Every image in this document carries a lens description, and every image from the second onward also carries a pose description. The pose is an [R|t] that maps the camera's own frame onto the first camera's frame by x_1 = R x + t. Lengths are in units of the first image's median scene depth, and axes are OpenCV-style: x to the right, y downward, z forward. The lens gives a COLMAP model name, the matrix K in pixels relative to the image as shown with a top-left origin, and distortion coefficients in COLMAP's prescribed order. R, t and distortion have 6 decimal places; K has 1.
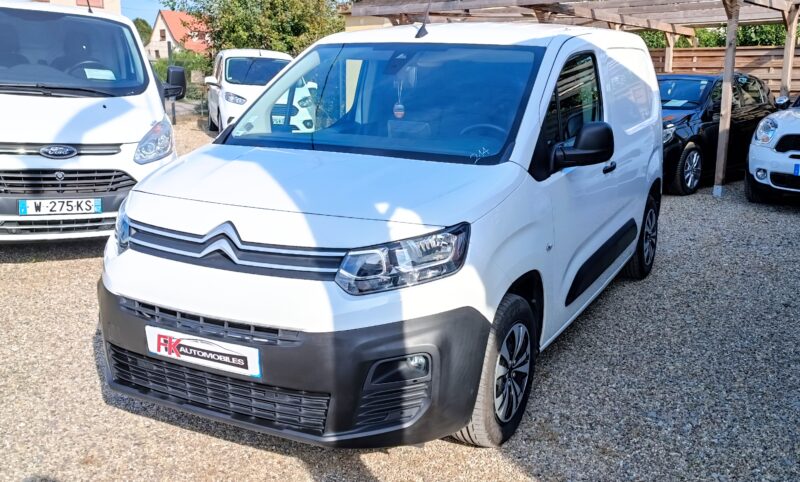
lens RADIAL K [[829.1, 0, 400.0], [0, 829.1, 241.0], [0, 0, 1]] dist [0.015006, 0.012509]
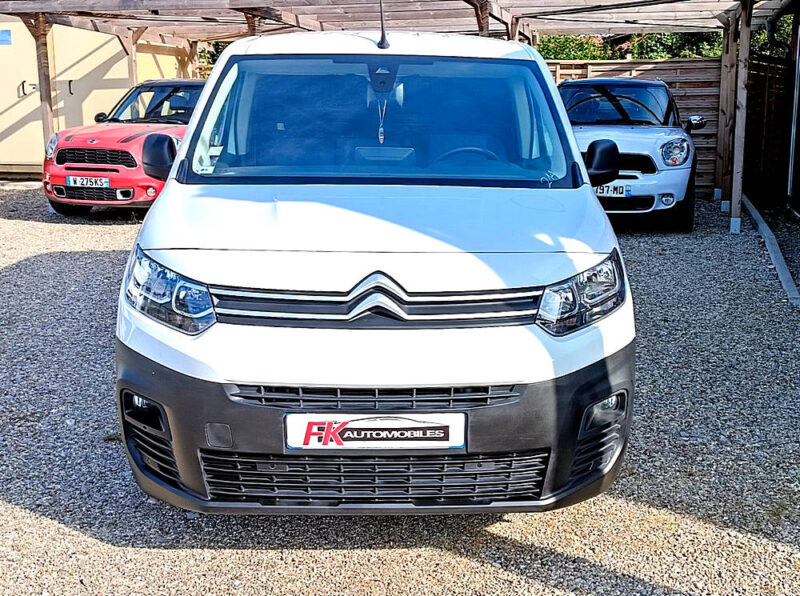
lens RADIAL K [[1054.0, 0, 400.0], [0, 1054.0, 298.0], [0, 0, 1]] dist [0.039369, -0.016824]
pose [[0.867737, -0.103834, 0.486057, -0.701033], [0.107316, 0.994008, 0.020758, -0.016694], [-0.485300, 0.034149, 0.873681, 0.077546]]
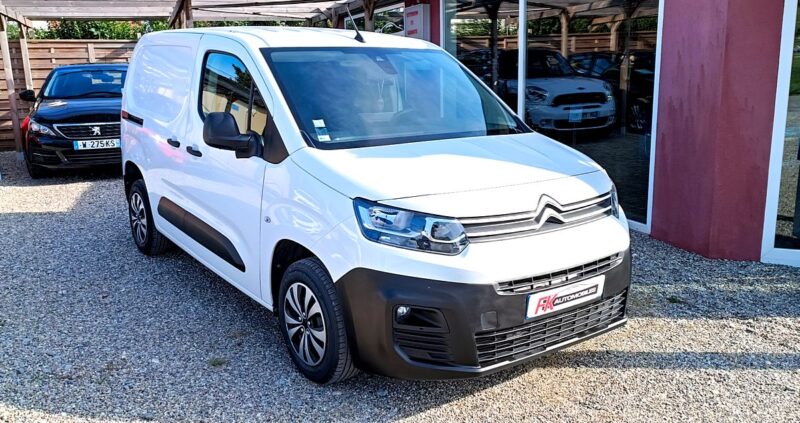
lens RADIAL K [[740.5, 0, 400.0], [0, 740.5, 211.5], [0, 0, 1]] dist [0.049611, 0.005692]
pose [[0.403235, -0.201417, 0.892655, -1.312377], [0.197025, 0.971707, 0.130253, -0.188666], [-0.893634, 0.123353, 0.431511, 0.714255]]
